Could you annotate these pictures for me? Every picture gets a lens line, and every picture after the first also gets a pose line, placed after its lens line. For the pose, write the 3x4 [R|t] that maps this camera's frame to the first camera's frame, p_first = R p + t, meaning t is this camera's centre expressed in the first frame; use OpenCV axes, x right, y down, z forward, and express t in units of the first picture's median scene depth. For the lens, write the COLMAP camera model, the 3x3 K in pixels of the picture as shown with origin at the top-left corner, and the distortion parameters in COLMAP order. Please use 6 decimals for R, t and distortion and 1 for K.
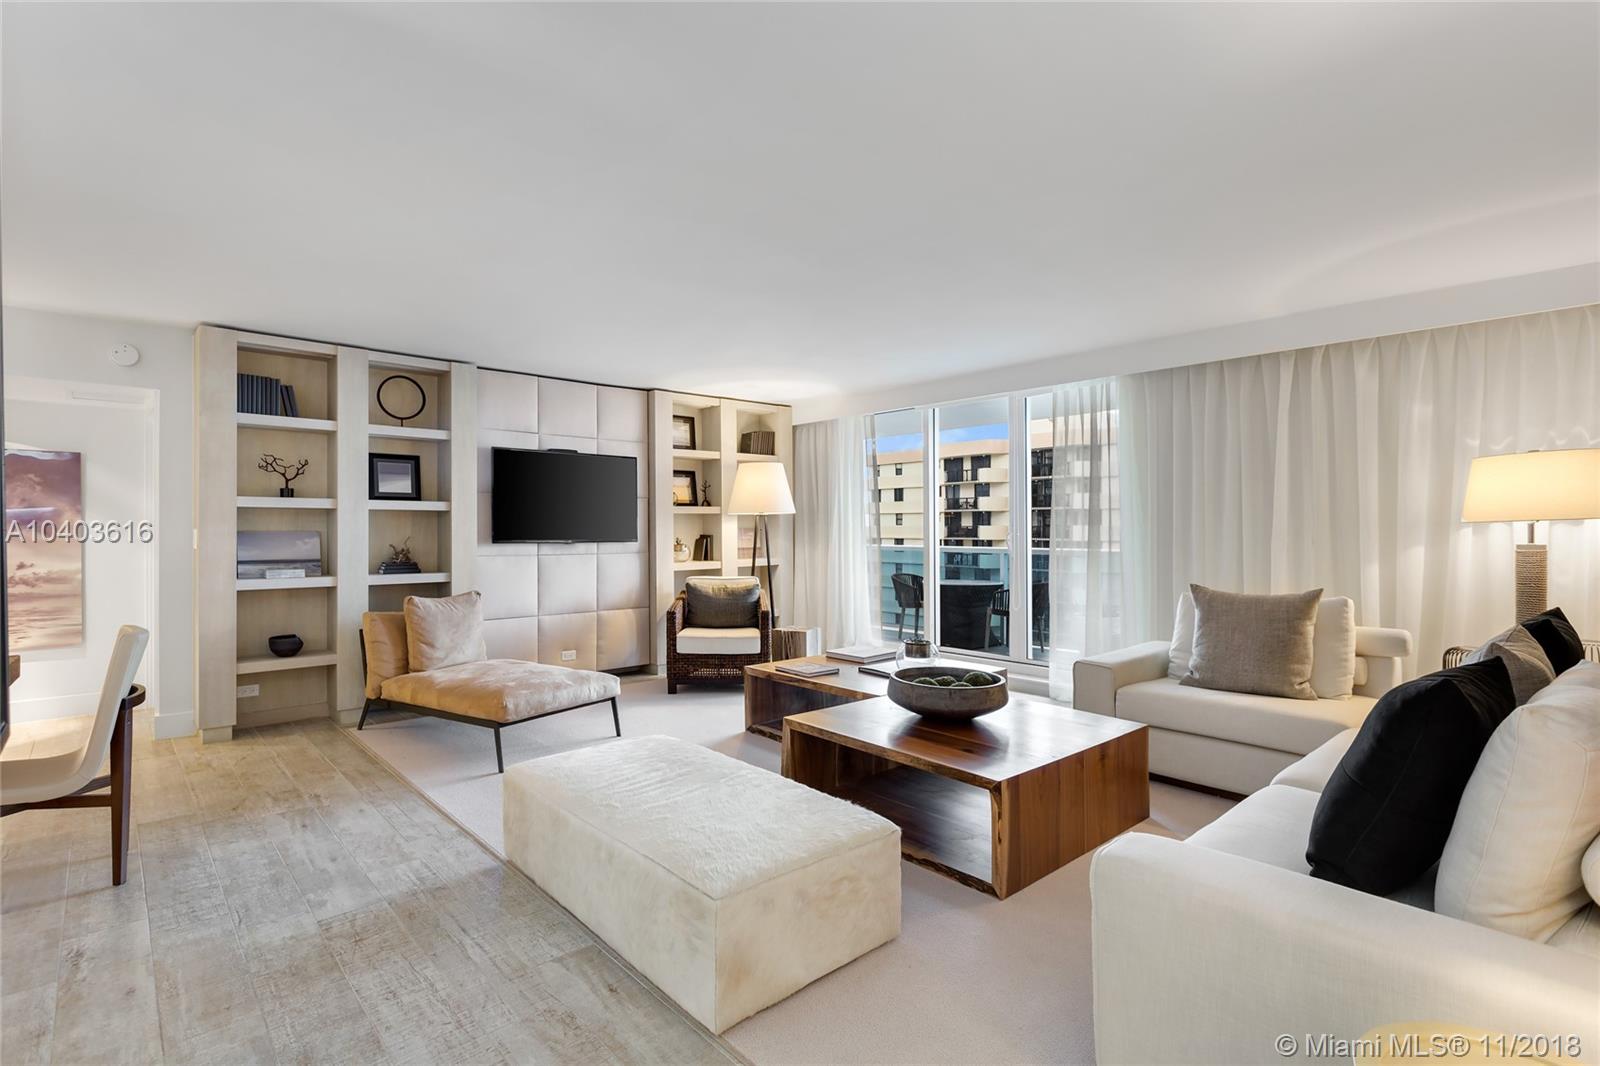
lens RADIAL K [[756.1, 0, 796.6], [0, 756.1, 517.8], [0, 0, 1]] dist [0.002099, -0.000120]
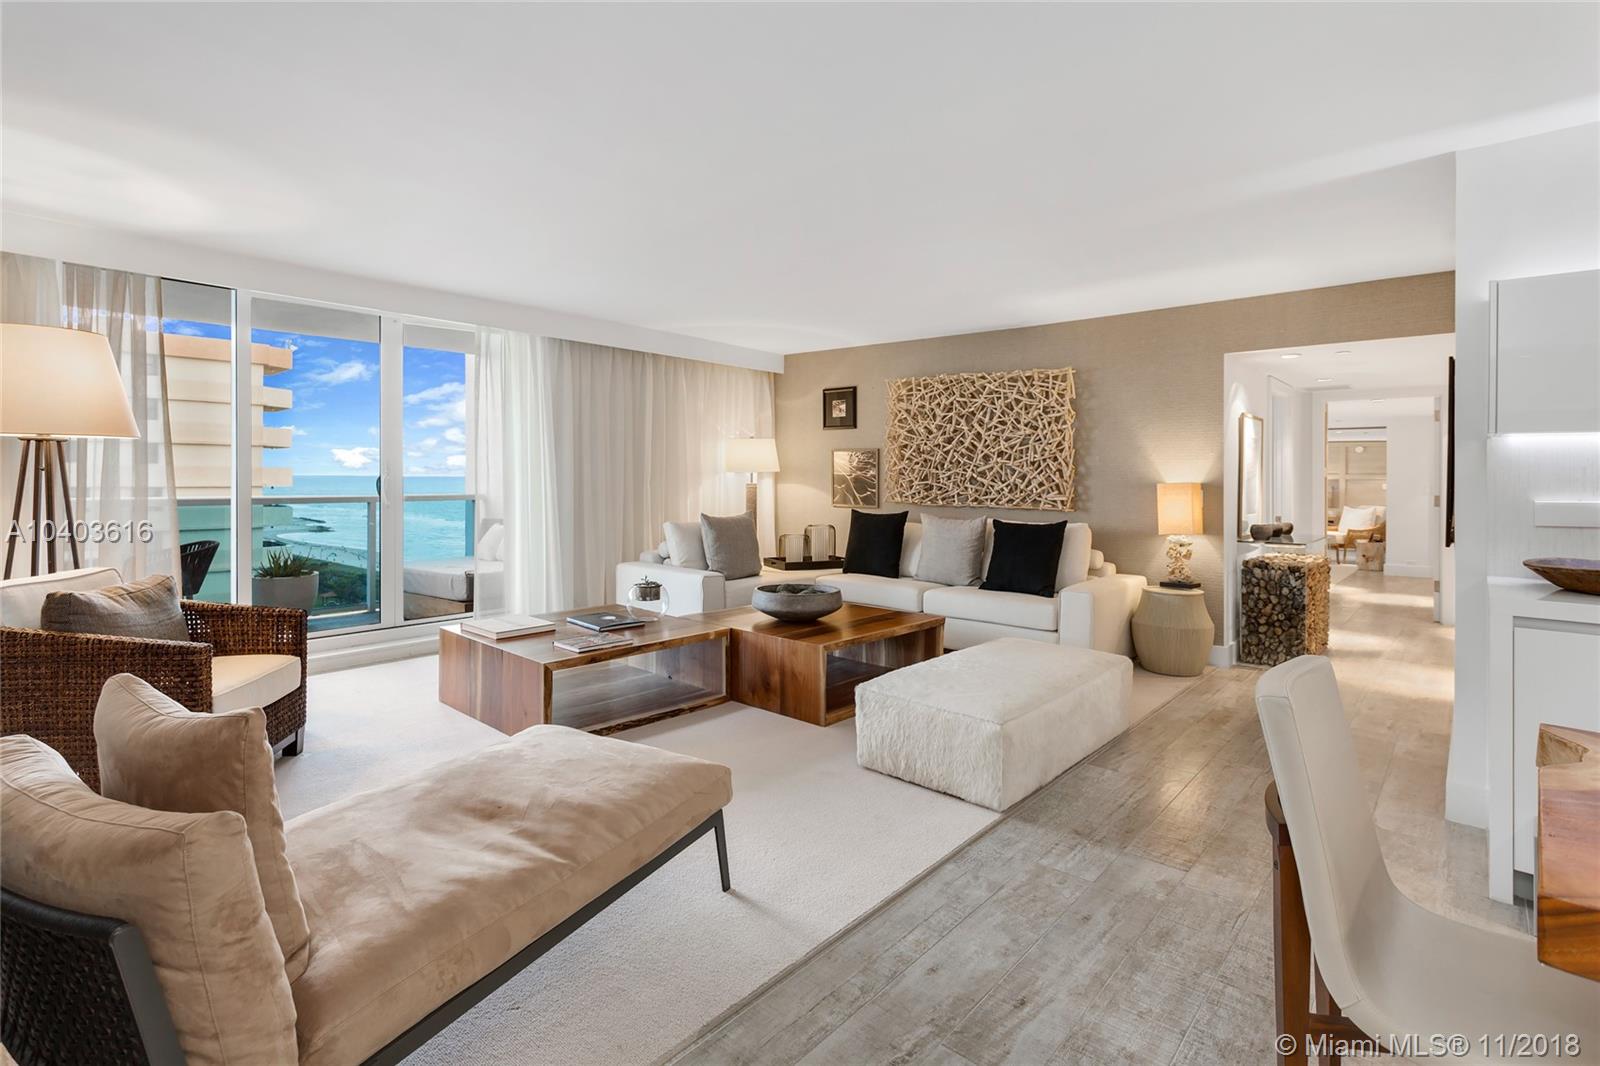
lens RADIAL K [[777.5, 0, 792.0], [0, 777.5, 472.1], [0, 0, 1]] dist [0.004952, 0.001368]
pose [[-0.106901, 0.005487, 0.994254, -1.235845], [-0.019294, 0.999785, -0.007592, 0.020853], [-0.994082, -0.019995, -0.106773, 1.265105]]
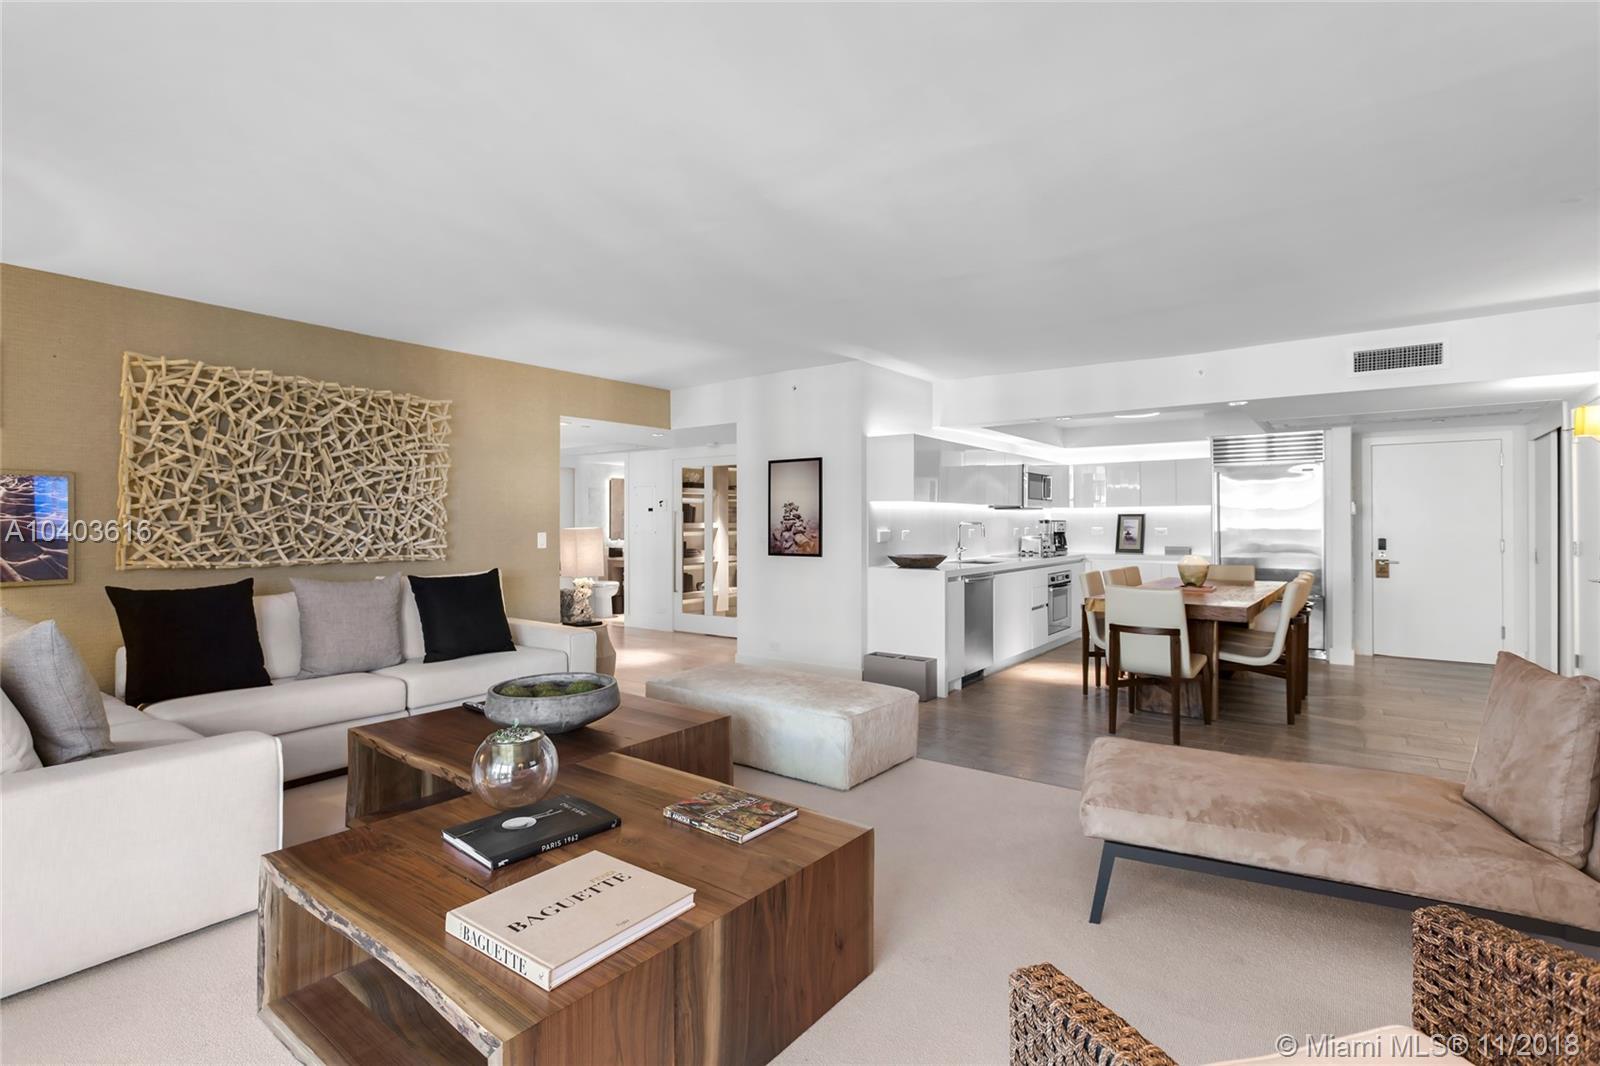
lens RADIAL K [[756.1, 0, 796.6], [0, 756.1, 517.8], [0, 0, 1]] dist [0.002099, -0.000120]
pose [[-0.980908, 0.001407, -0.194468, 0.102134], [0.004196, 0.999894, -0.013929, 0.022773], [0.194428, -0.014479, -0.980810, 2.147410]]
